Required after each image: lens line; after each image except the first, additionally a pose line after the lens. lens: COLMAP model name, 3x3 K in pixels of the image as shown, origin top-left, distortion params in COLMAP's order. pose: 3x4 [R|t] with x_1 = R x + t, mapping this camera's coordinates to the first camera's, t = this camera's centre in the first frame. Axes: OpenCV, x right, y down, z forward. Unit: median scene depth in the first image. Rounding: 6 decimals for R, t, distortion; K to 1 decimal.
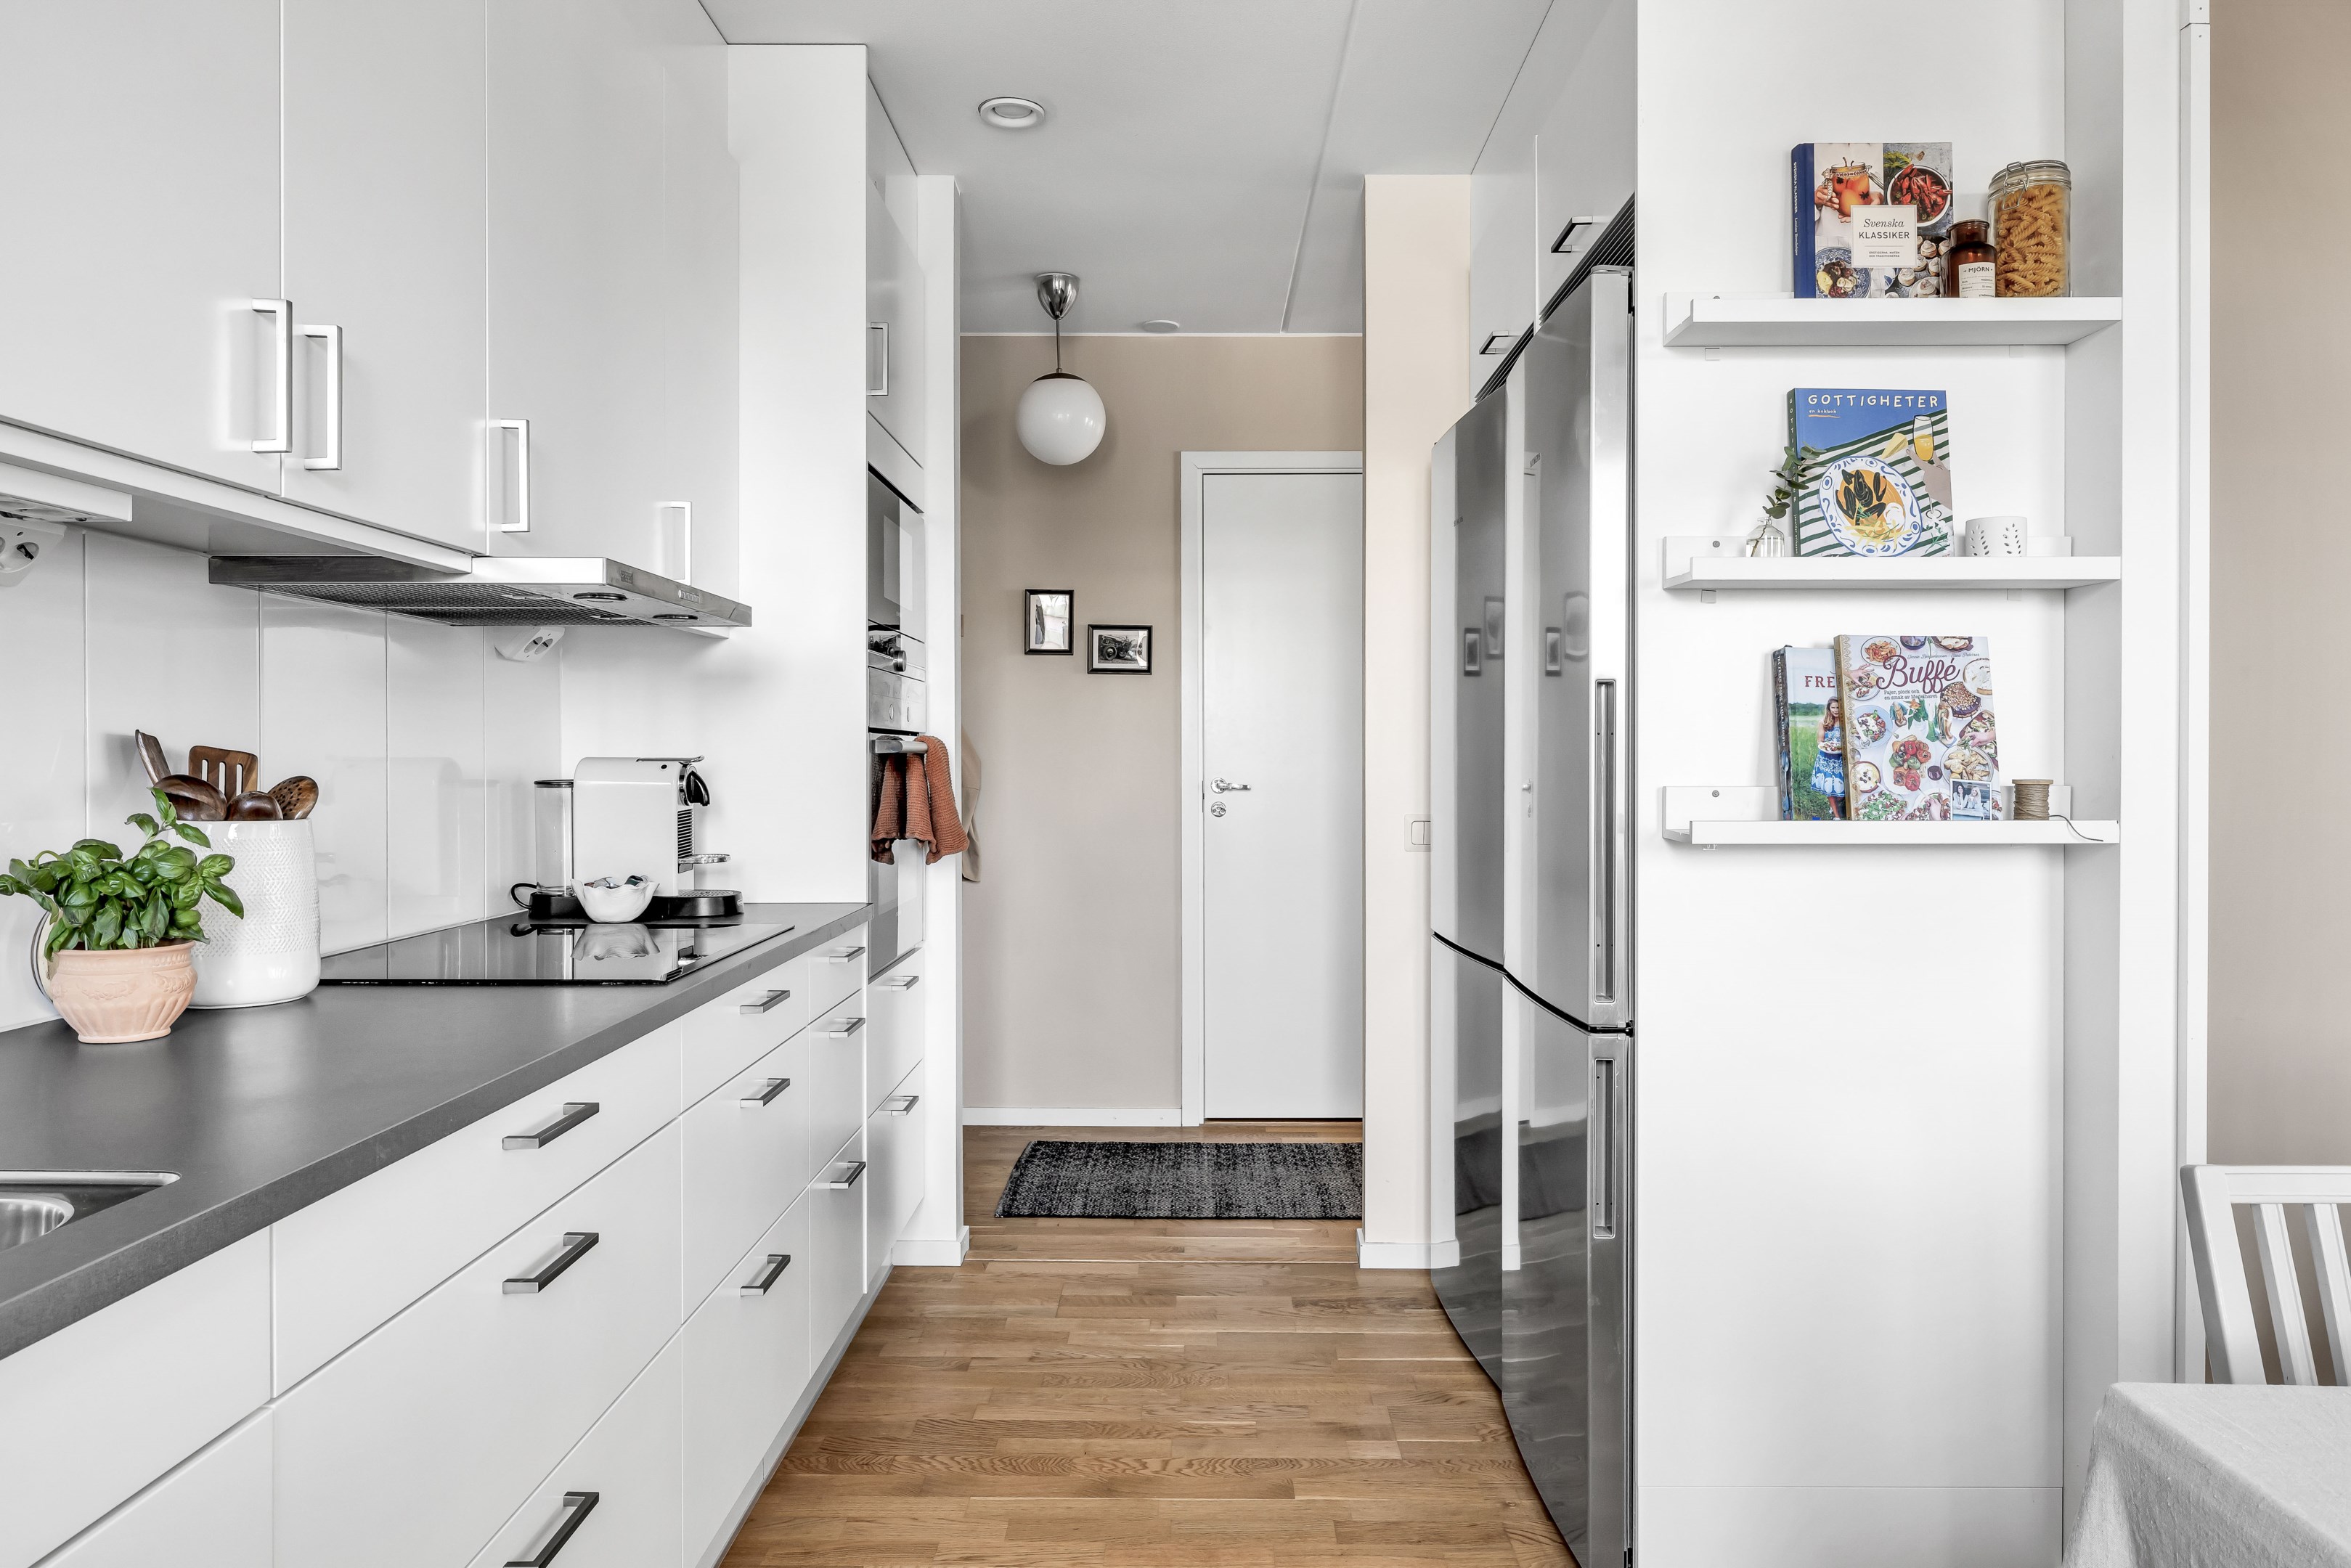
lens RADIAL K [[1493.6, 0, 1188.5], [0, 1493.6, 768.6], [0, 0, 1]] dist [-0.002076, 0.000991]
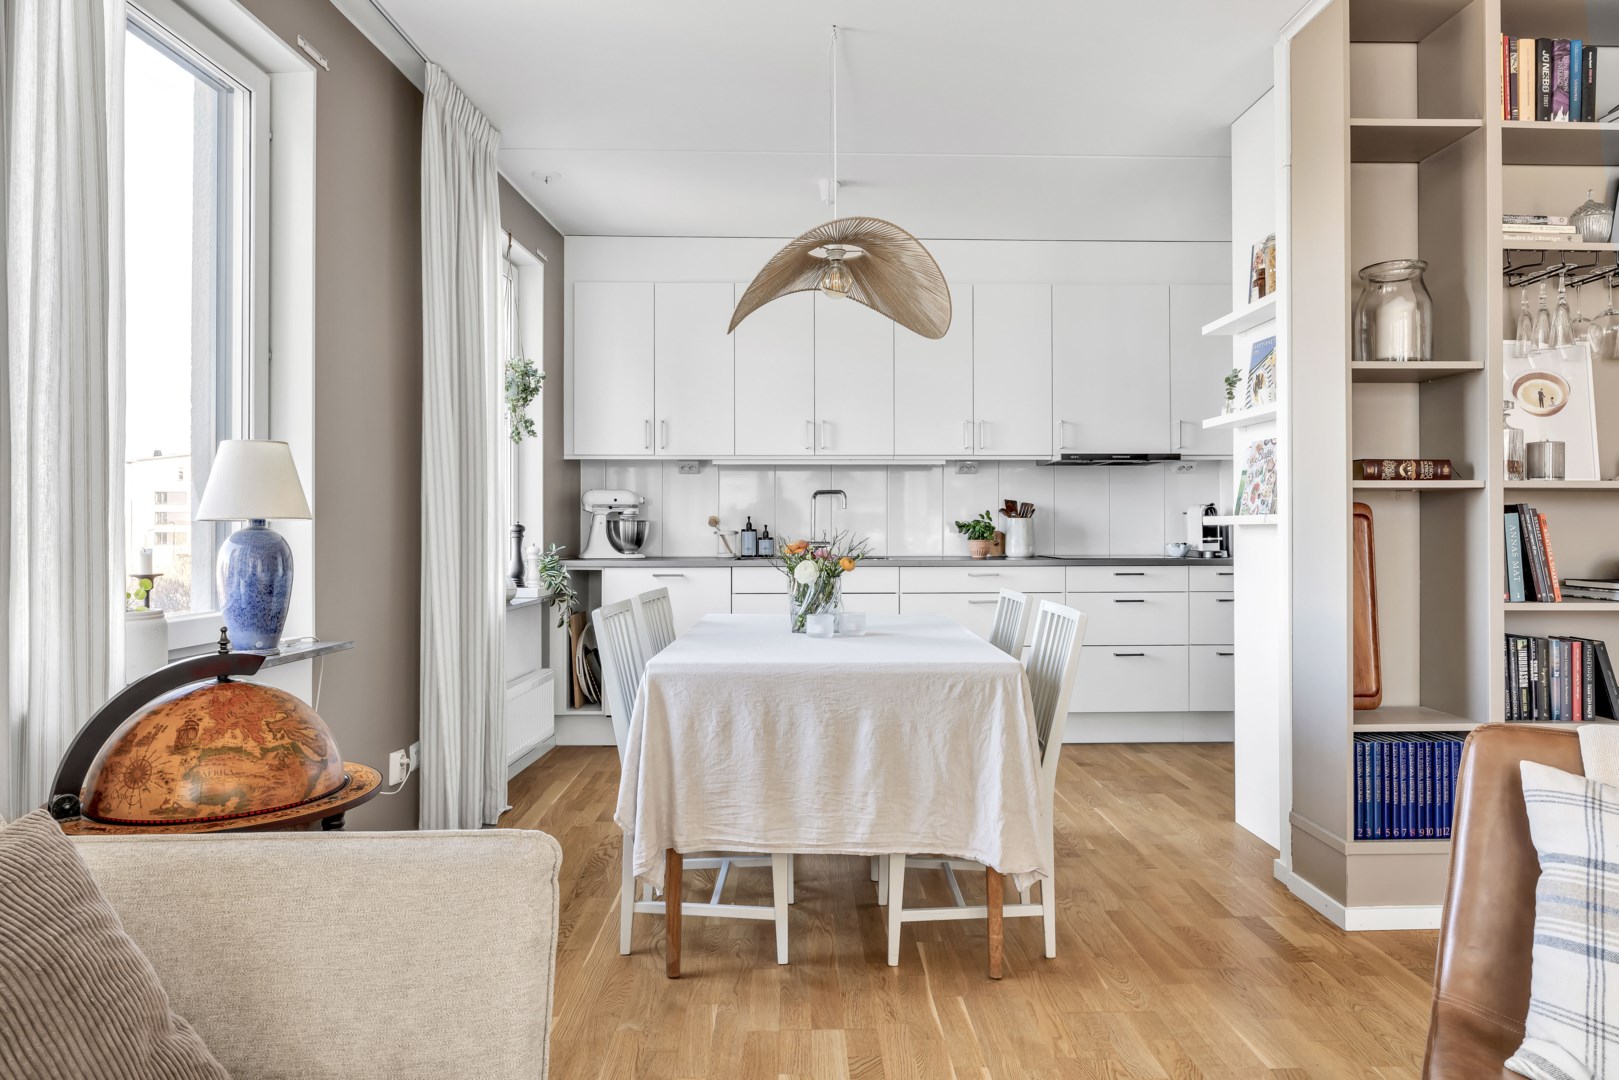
lens RADIAL K [[1005.5, 0, 809.4], [0, 1005.5, 520.9], [0, 0, 1]] dist [0.001782, -0.000931]
pose [[0.027662, -0.007556, -0.999589, 2.105761], [-0.006409, 0.999950, -0.007737, 0.060515], [0.999597, 0.006620, 0.027612, 0.215015]]
